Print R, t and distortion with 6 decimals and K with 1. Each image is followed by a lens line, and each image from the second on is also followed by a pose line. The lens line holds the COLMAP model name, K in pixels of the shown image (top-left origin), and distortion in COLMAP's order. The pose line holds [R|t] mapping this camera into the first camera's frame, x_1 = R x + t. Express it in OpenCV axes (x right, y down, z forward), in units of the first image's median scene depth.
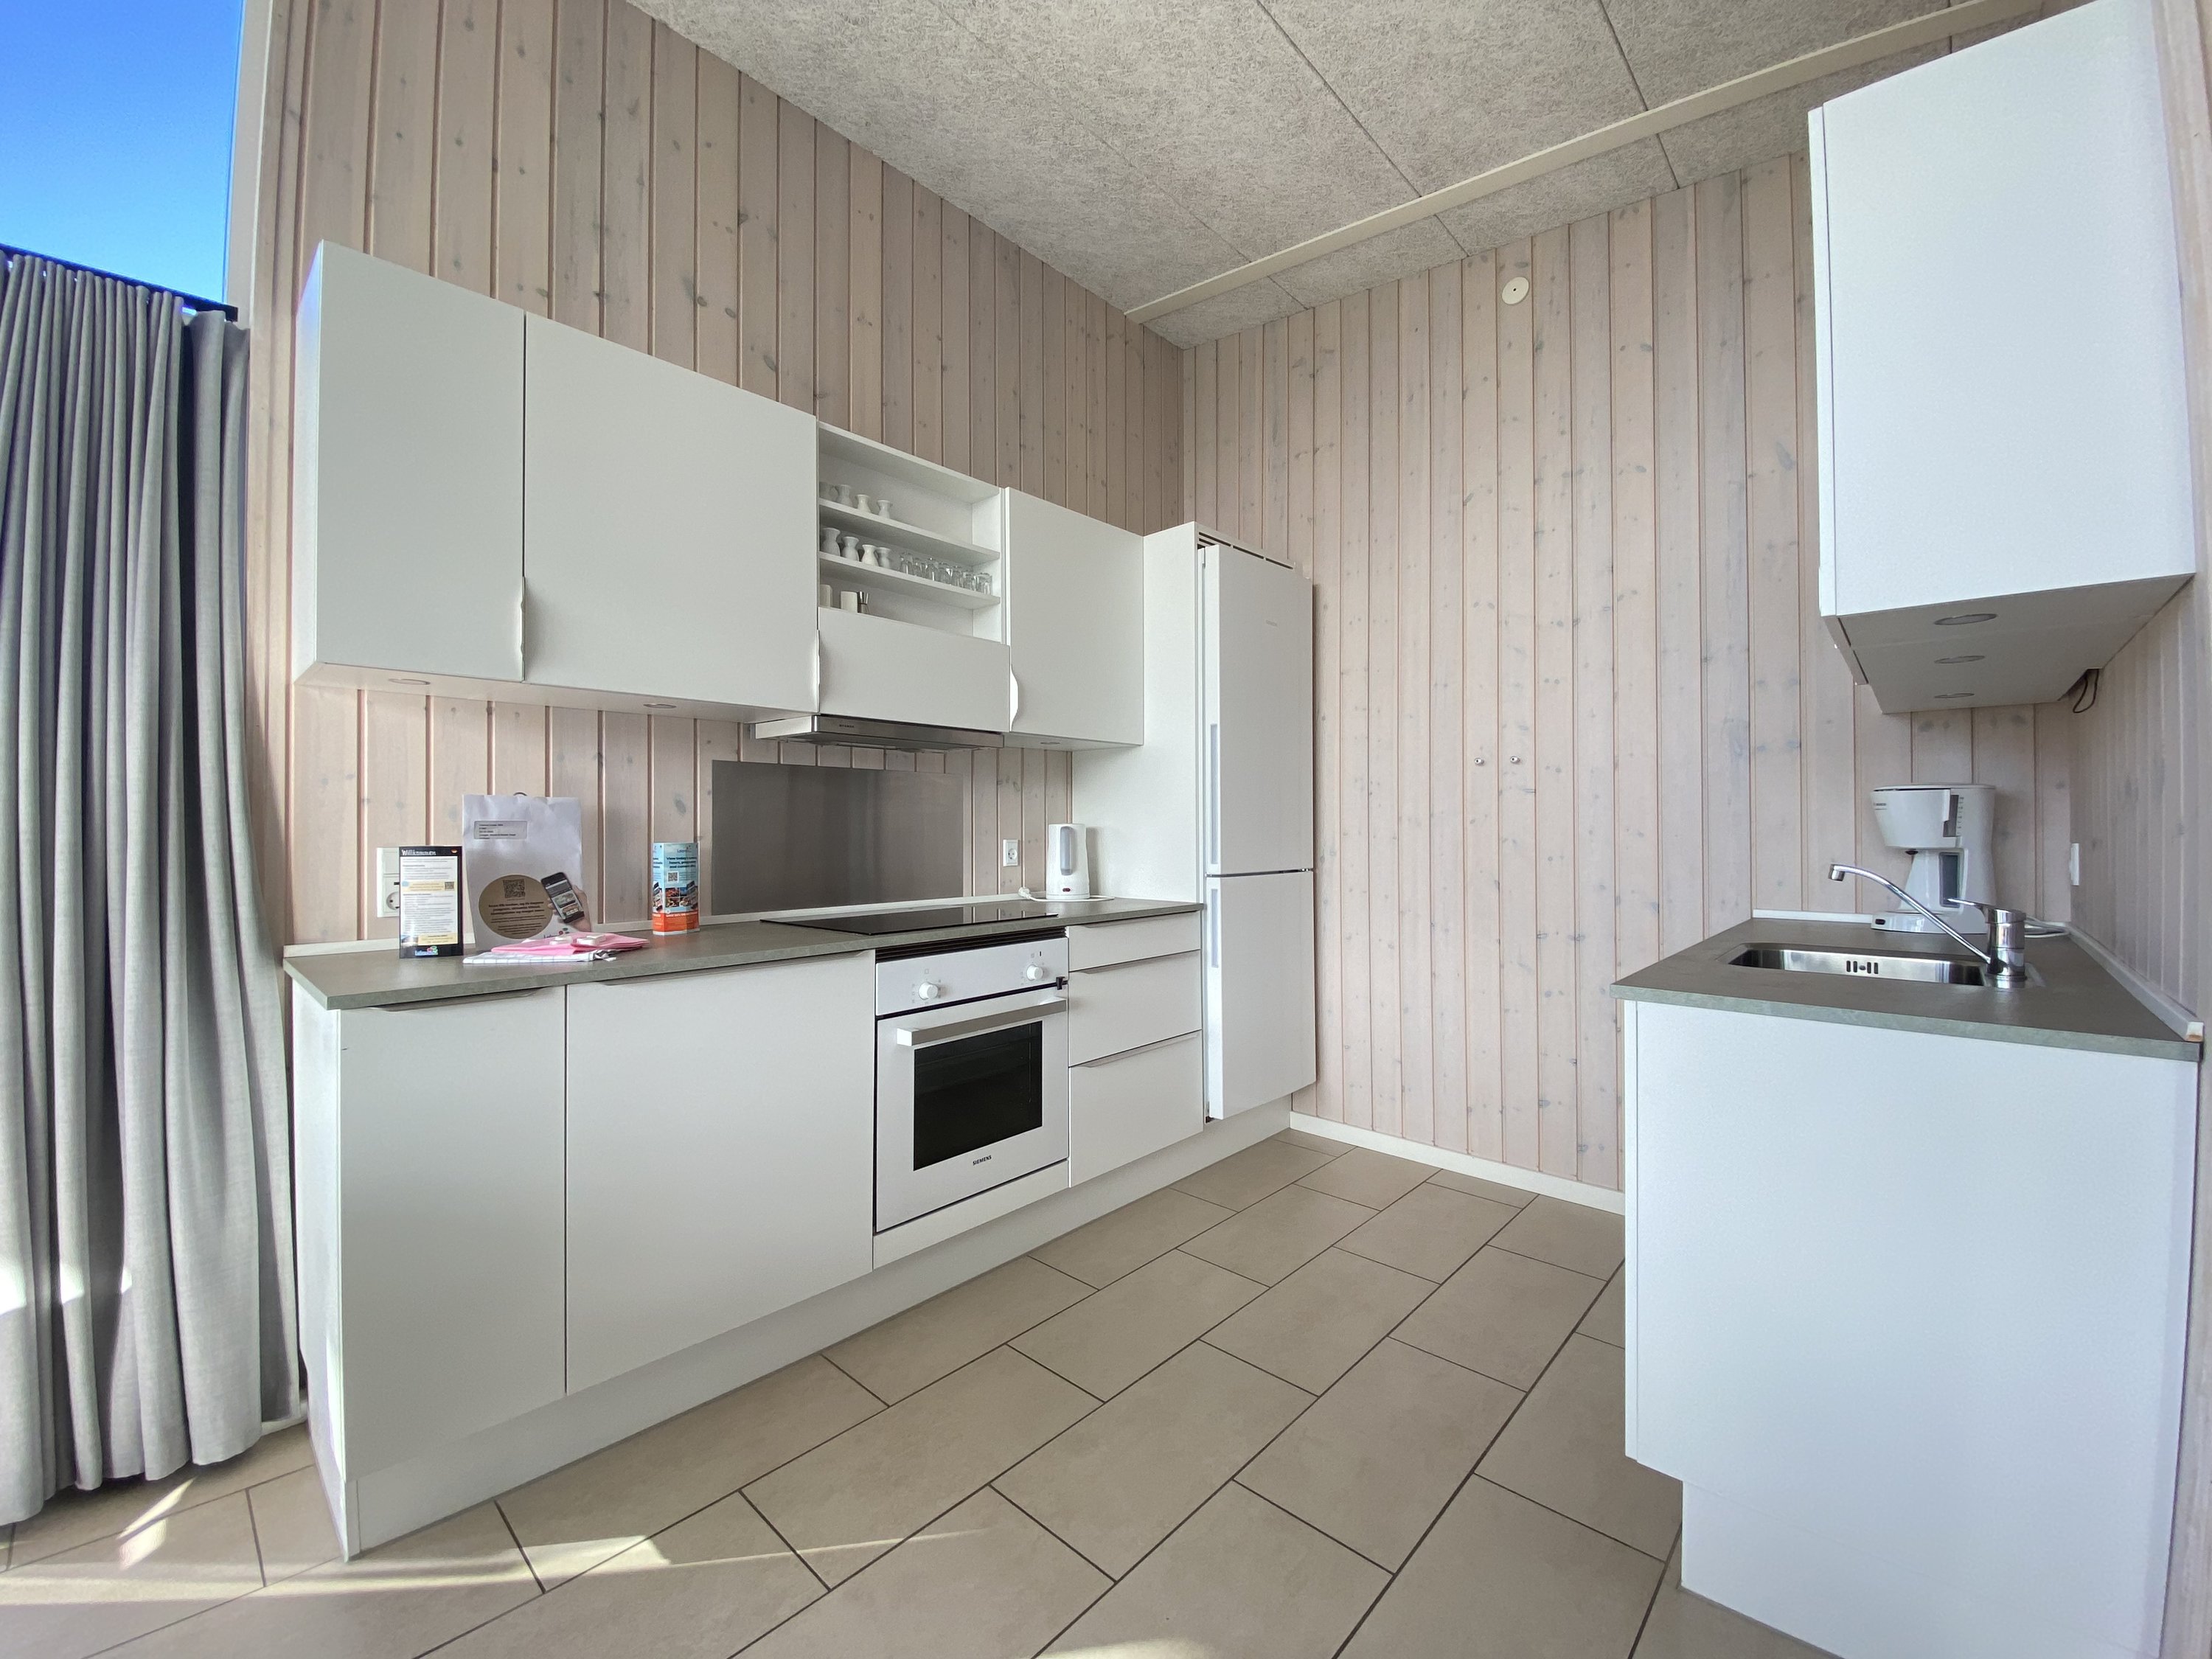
lens RADIAL K [[902.5, 0, 1109.3], [0, 902.5, 823.6], [0, 0, 1]] dist [0.019362, -0.019060]
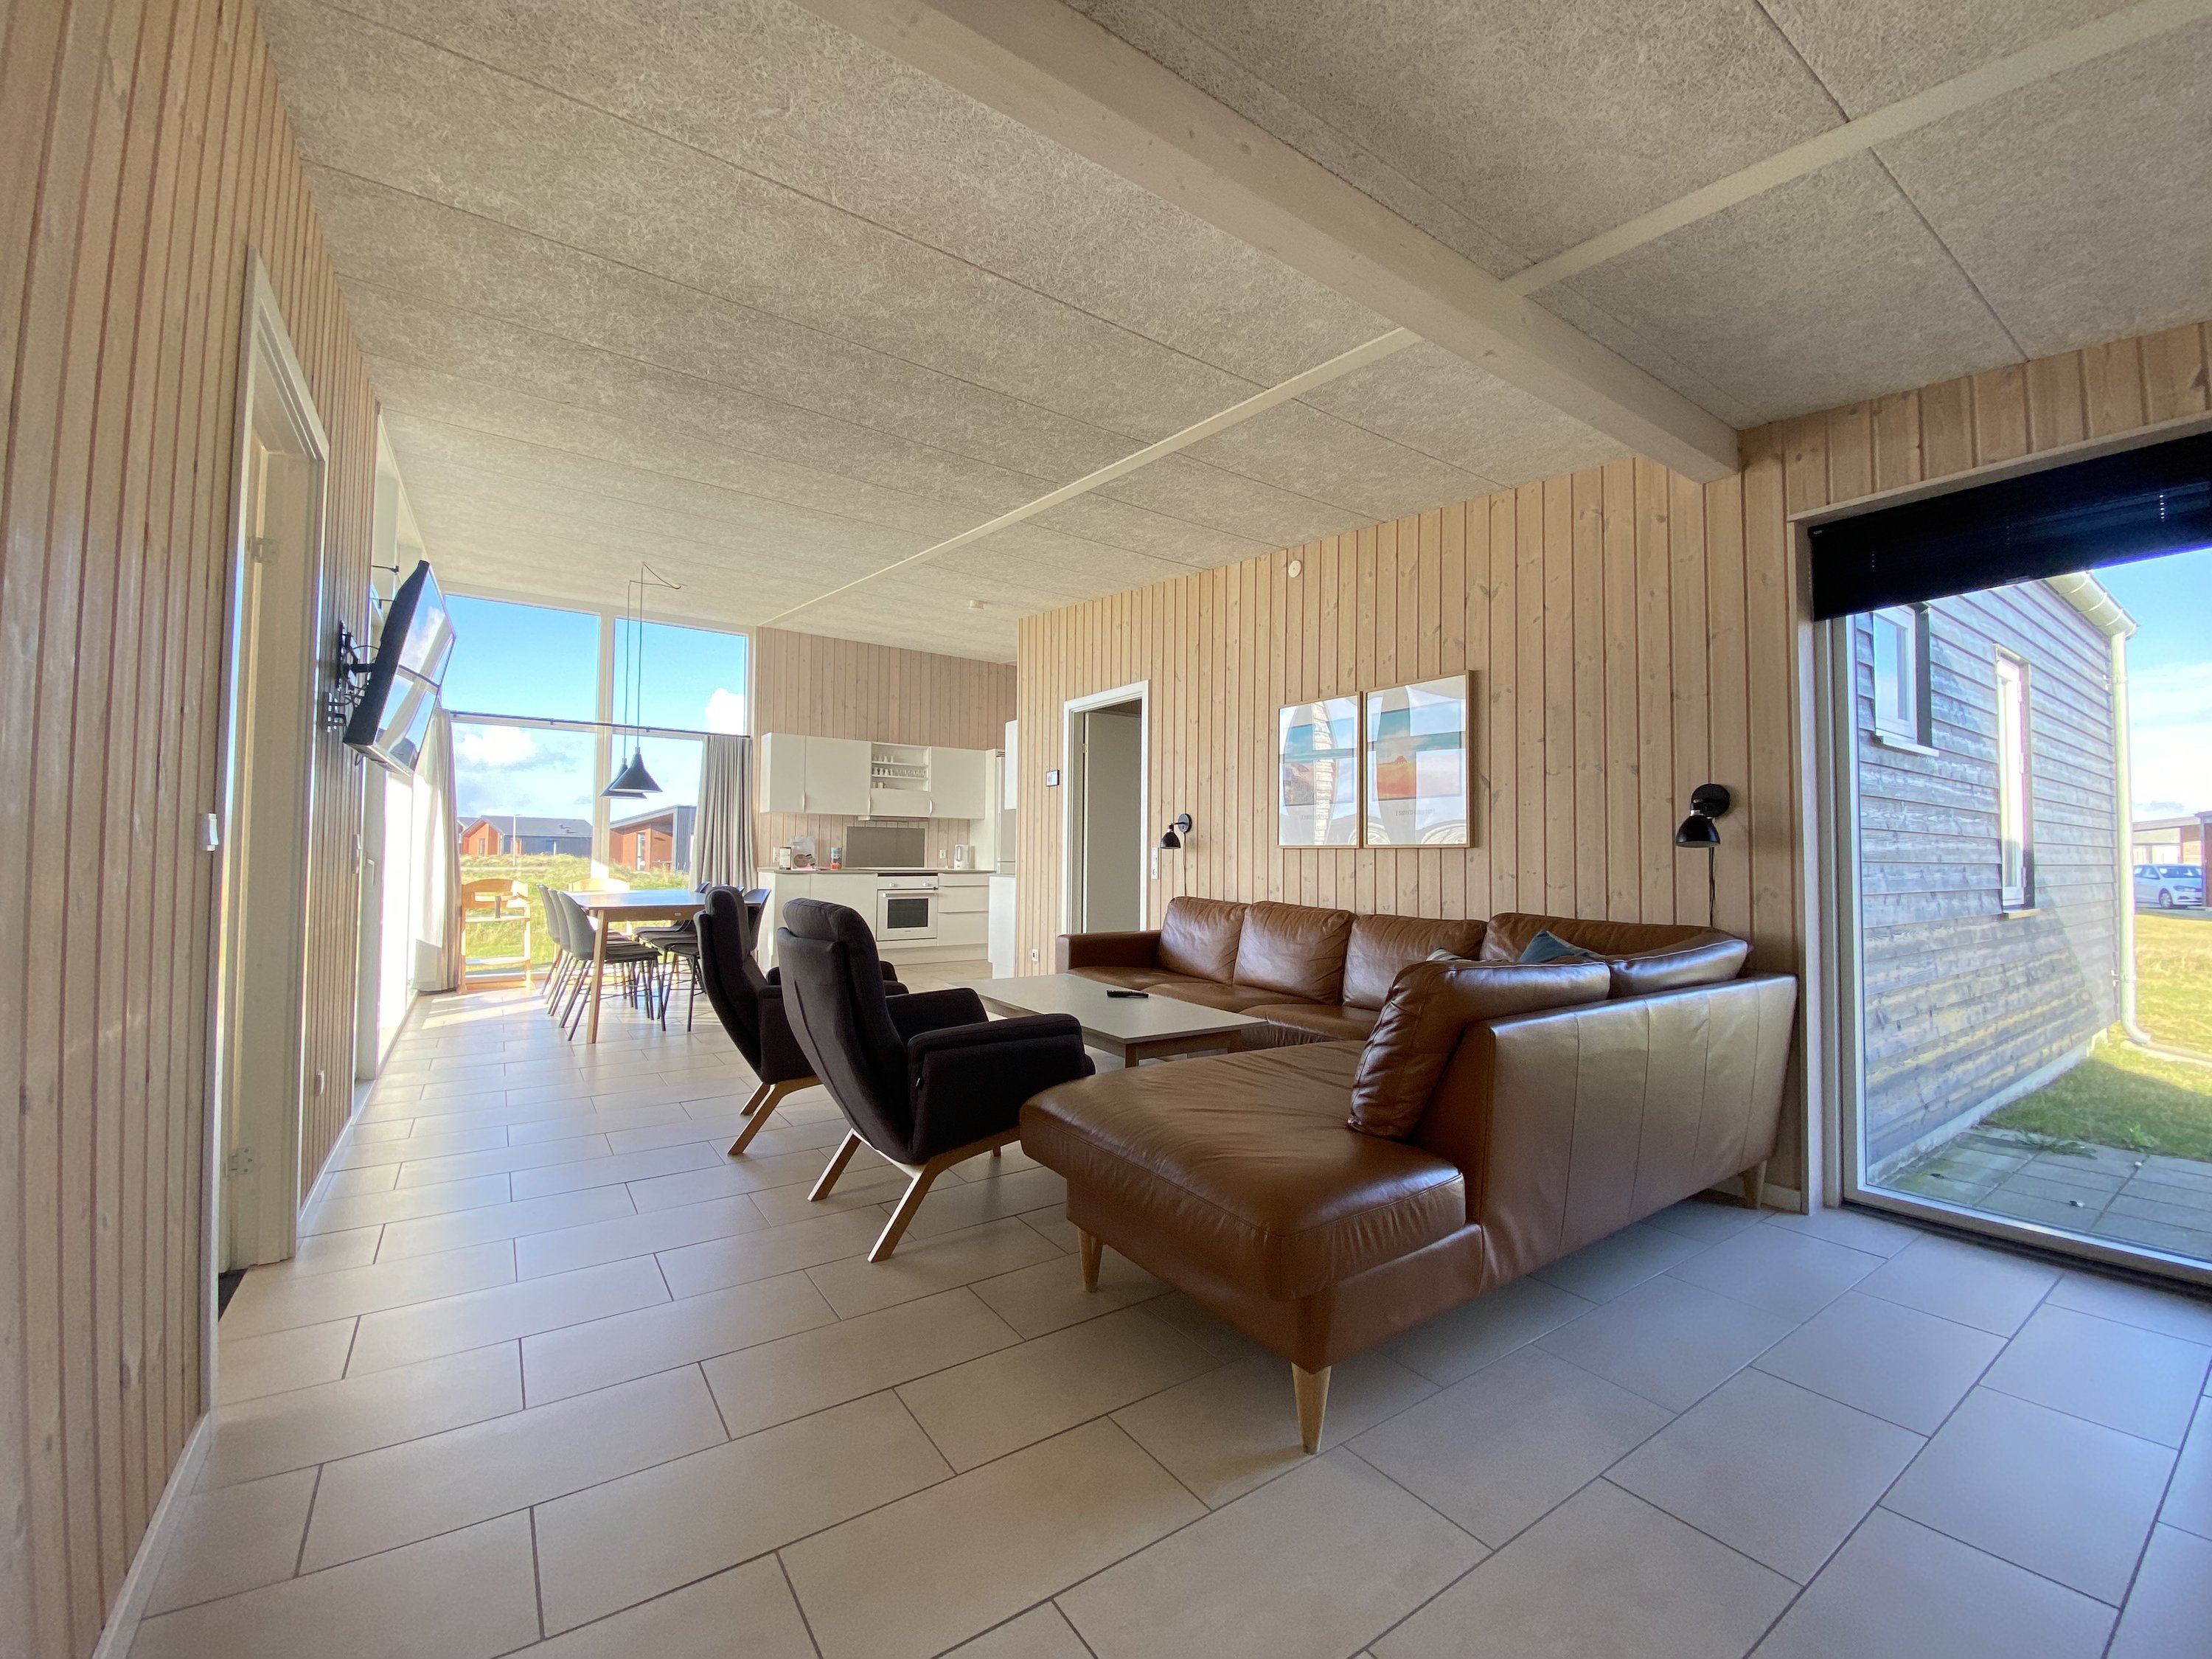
lens RADIAL K [[887.9, 0, 1106.4], [0, 887.9, 824.2], [0, 0, 1]] dist [0.071392, -0.049666]
pose [[0.976101, 0.005914, -0.217236, 1.301634], [-0.012291, 0.999532, -0.028012, 0.011157], [0.216969, 0.030013, 0.975717, -2.190807]]
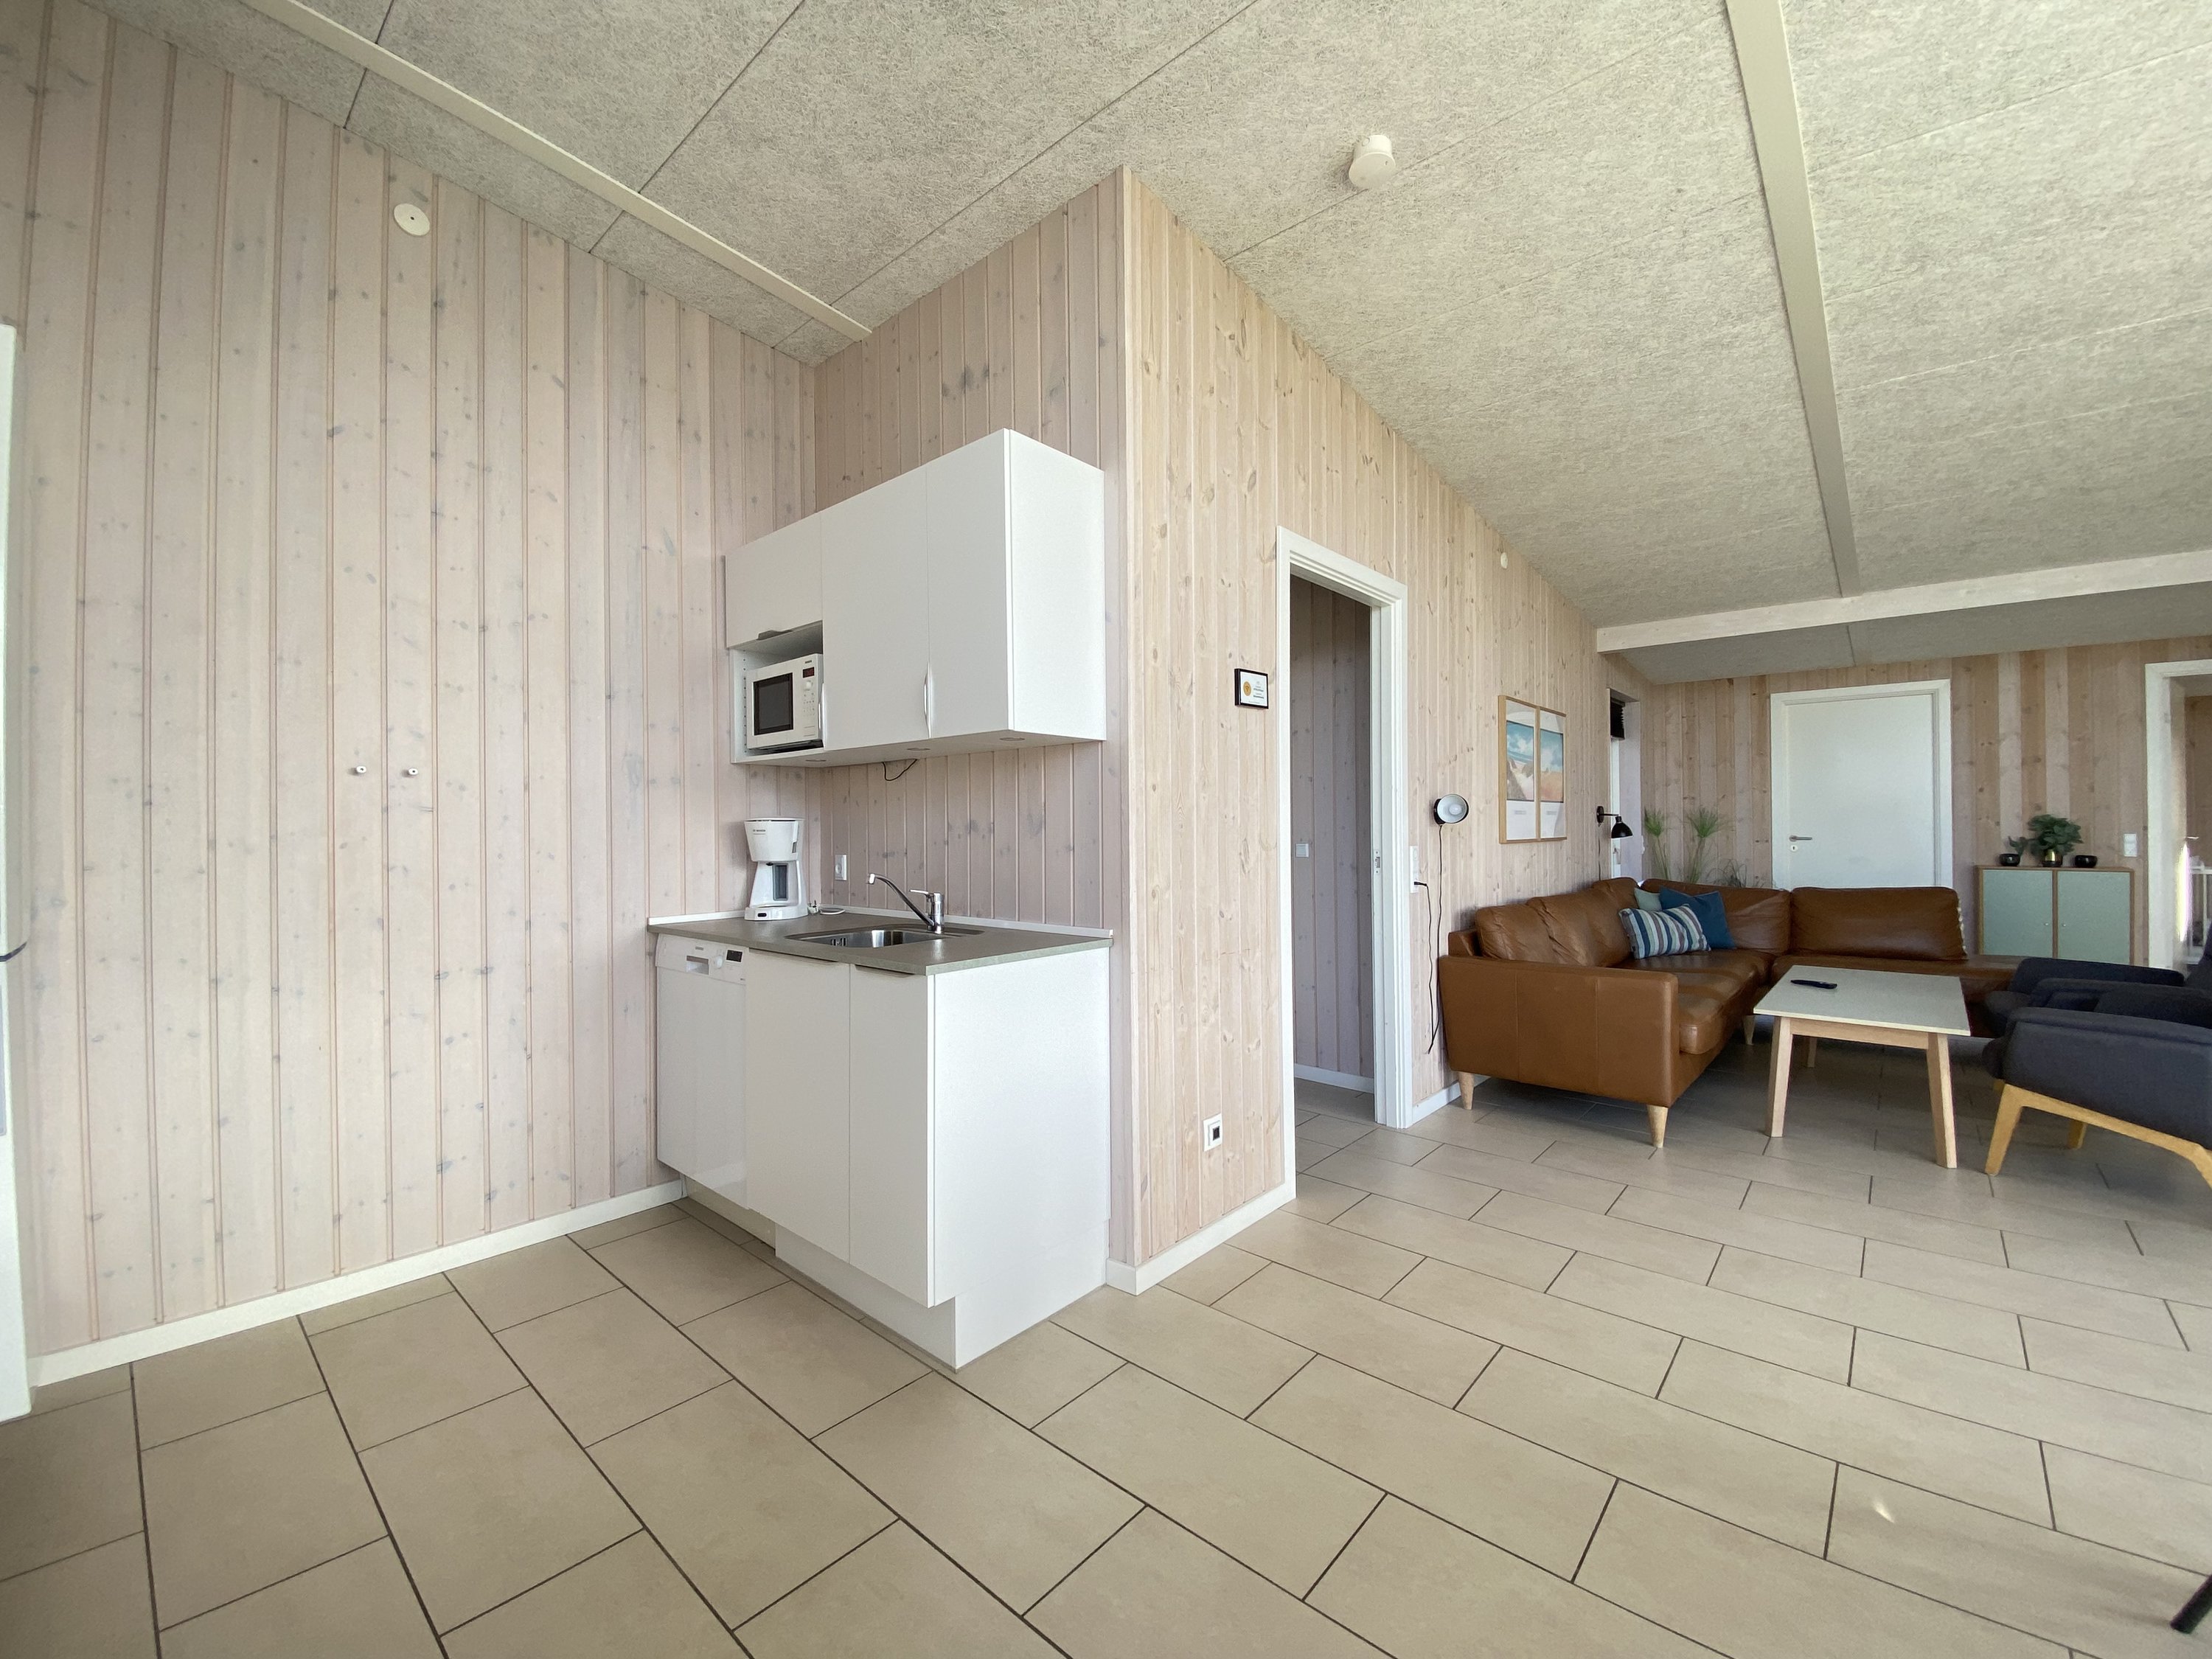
lens RADIAL K [[902.5, 0, 1109.3], [0, 902.5, 823.6], [0, 0, 1]] dist [0.019362, -0.019060]
pose [[-0.020711, 0.008651, 0.999748, -0.458251], [-0.000549, 0.999962, -0.008664, -0.017520], [-0.999785, -0.000729, -0.020706, 0.415526]]
